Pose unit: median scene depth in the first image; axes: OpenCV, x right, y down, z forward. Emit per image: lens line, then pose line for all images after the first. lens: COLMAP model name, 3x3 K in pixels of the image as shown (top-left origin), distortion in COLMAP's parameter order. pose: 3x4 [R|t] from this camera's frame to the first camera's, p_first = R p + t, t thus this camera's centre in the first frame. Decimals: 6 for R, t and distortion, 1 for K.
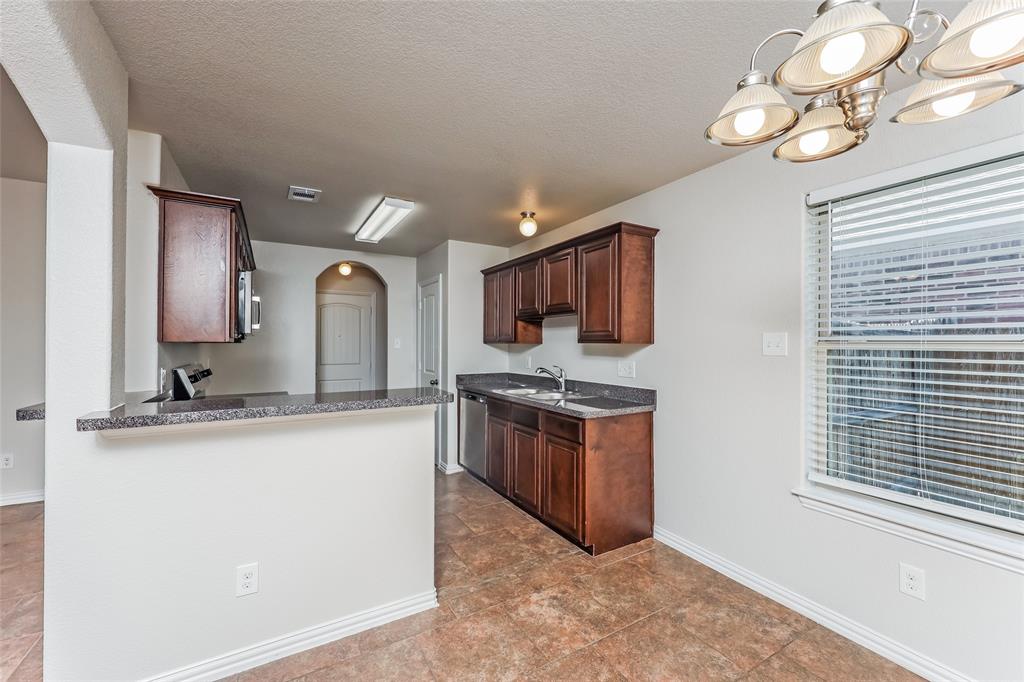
lens RADIAL K [[419.6, 0, 515.5], [0, 419.6, 343.2], [0, 0, 1]] dist [0.003625, 0.000160]
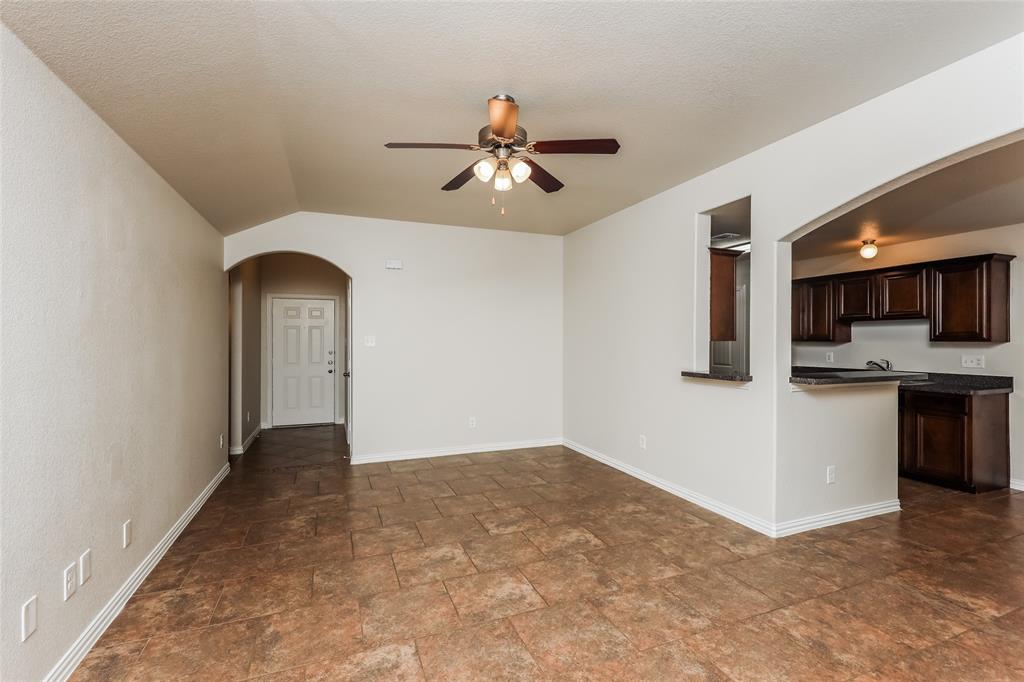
lens RADIAL K [[459.2, 0, 518.7], [0, 459.2, 341.1], [0, 0, 1]] dist [0.001572, -0.001484]
pose [[0.988567, 0.000799, -0.150780, -0.988438], [-0.000466, 0.999997, 0.002242, -0.004773], [0.150781, -0.002146, 0.988565, -0.669470]]
